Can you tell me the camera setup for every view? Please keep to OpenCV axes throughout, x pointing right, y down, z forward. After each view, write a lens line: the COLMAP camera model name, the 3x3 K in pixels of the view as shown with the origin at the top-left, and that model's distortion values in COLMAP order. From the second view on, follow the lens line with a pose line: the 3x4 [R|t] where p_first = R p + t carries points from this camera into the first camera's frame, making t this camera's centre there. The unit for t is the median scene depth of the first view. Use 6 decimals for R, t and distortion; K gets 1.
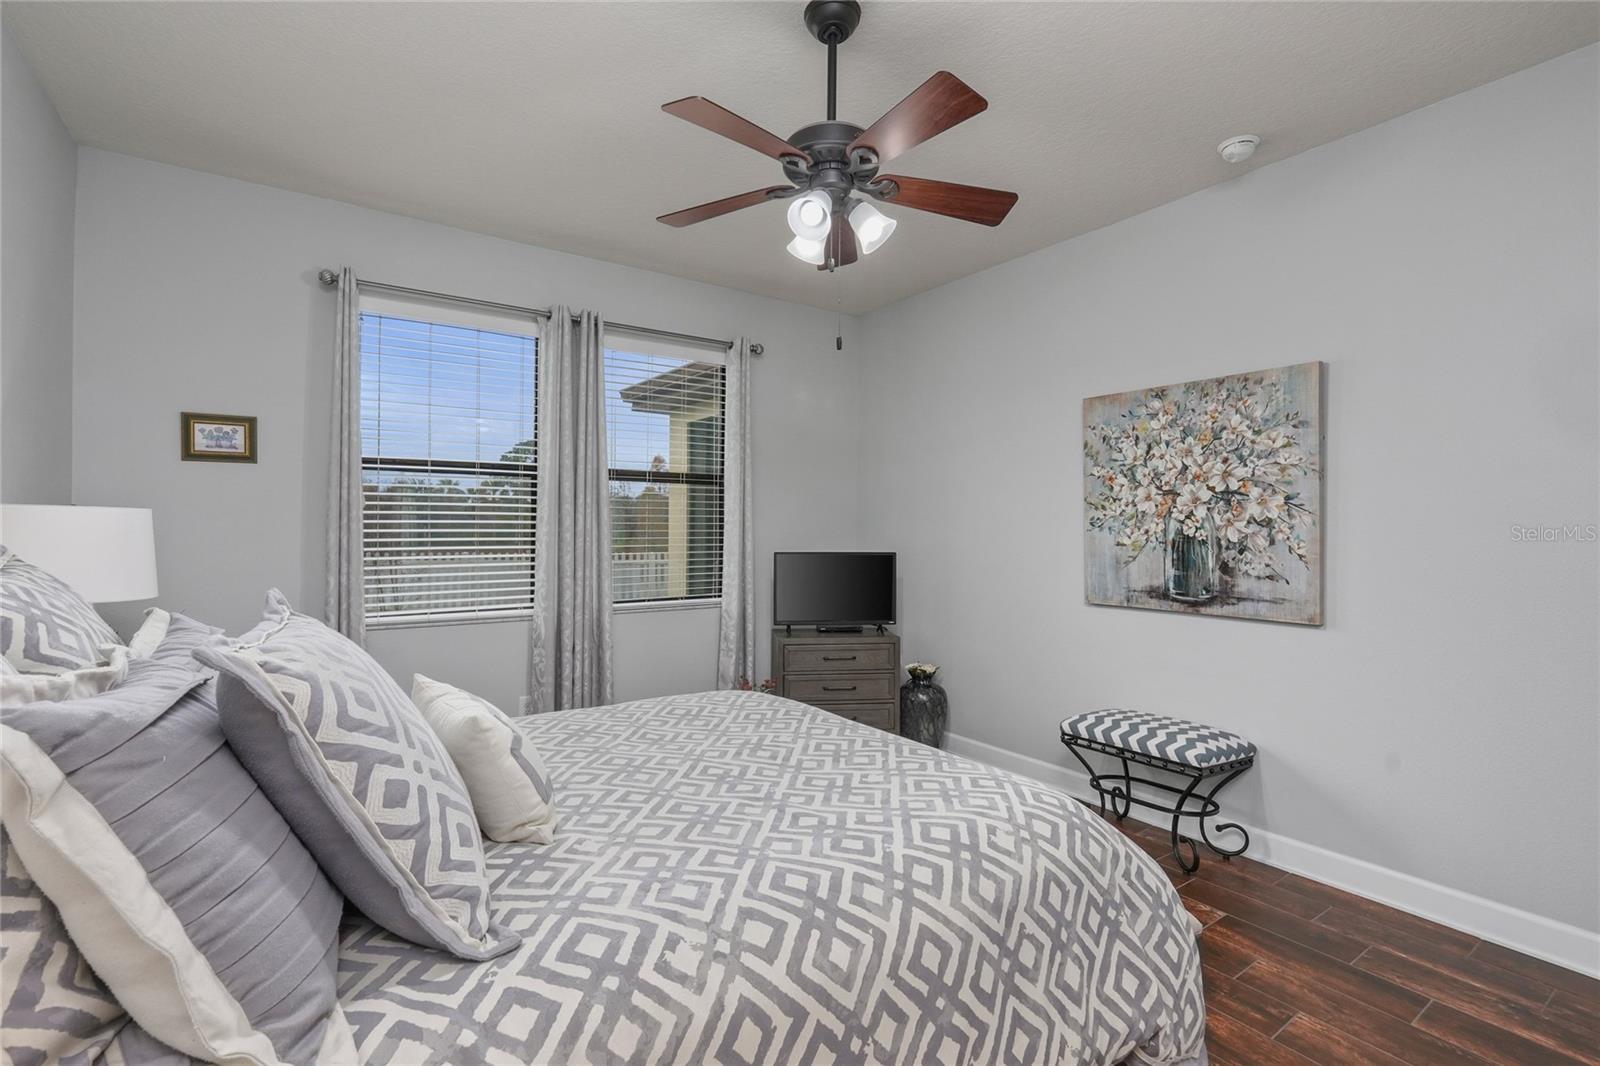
lens RADIAL K [[727.2, 0, 802.5], [0, 727.2, 529.7], [0, 0, 1]] dist [-0.010730, 0.004364]
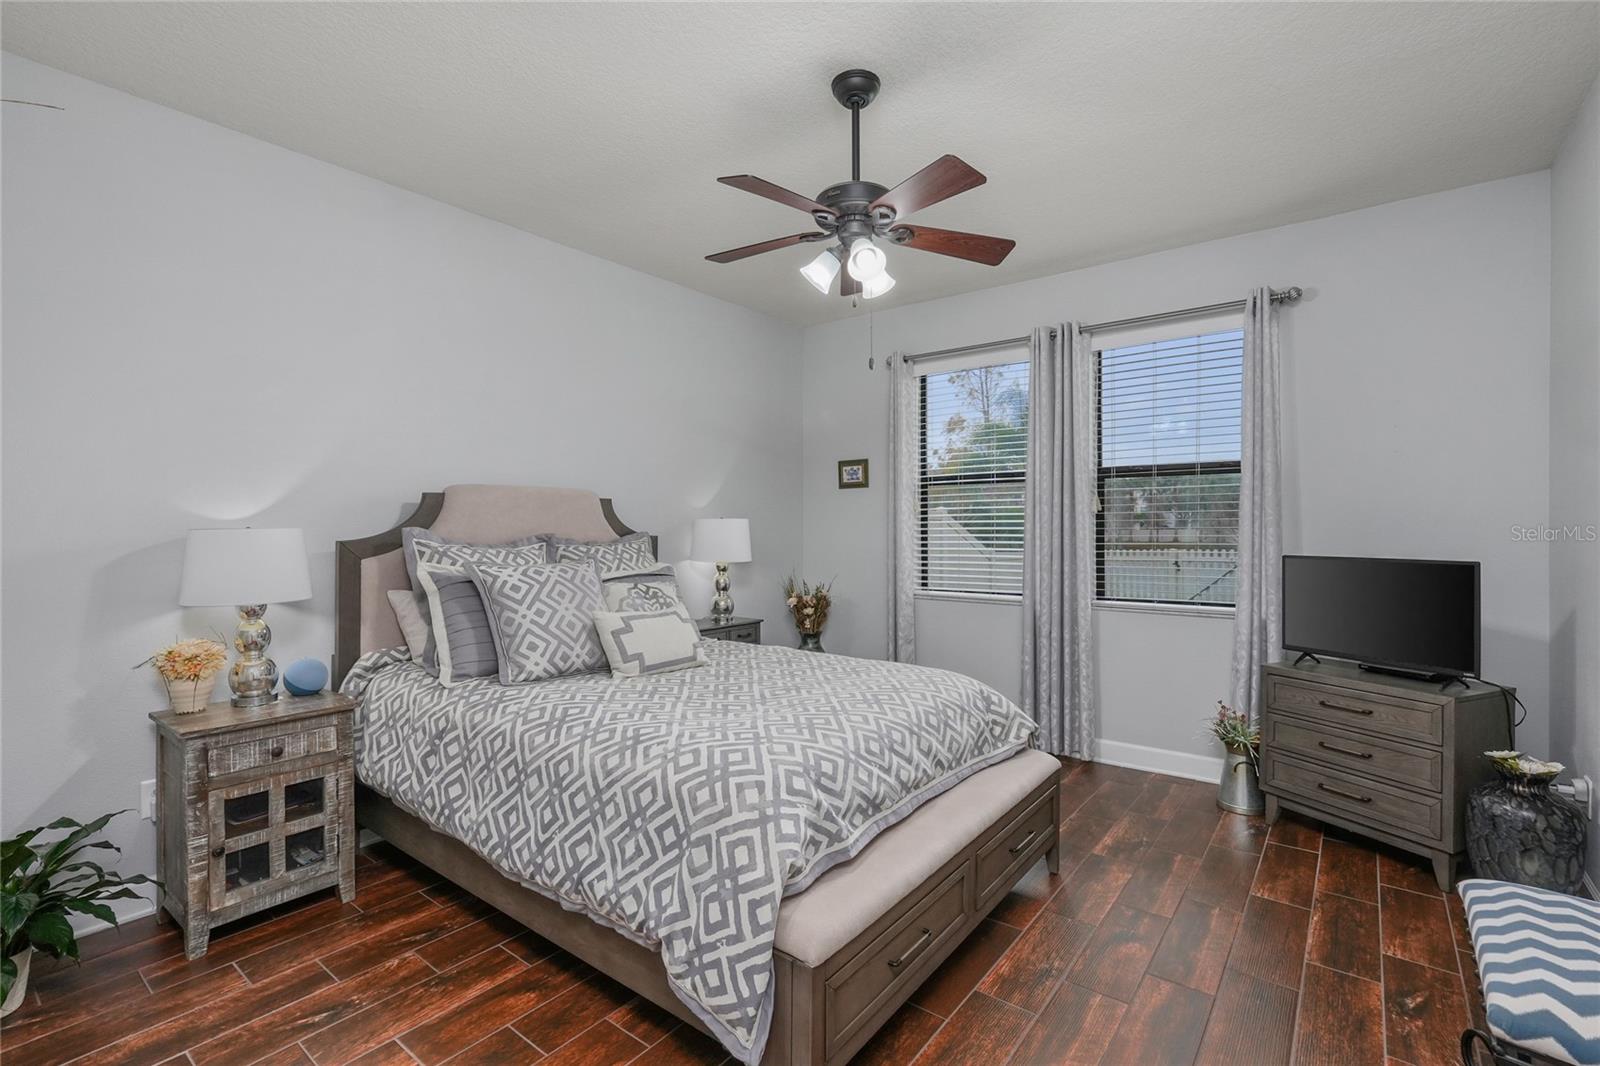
lens RADIAL K [[727.2, 0, 802.2], [0, 727.2, 531.4], [0, 0, 1]] dist [-0.010730, 0.004364]
pose [[0.286953, 0.001152, -0.957944, 1.849774], [0.004111, 0.999989, 0.002433, 0.006745], [0.957936, -0.004636, 0.286945, 0.949389]]
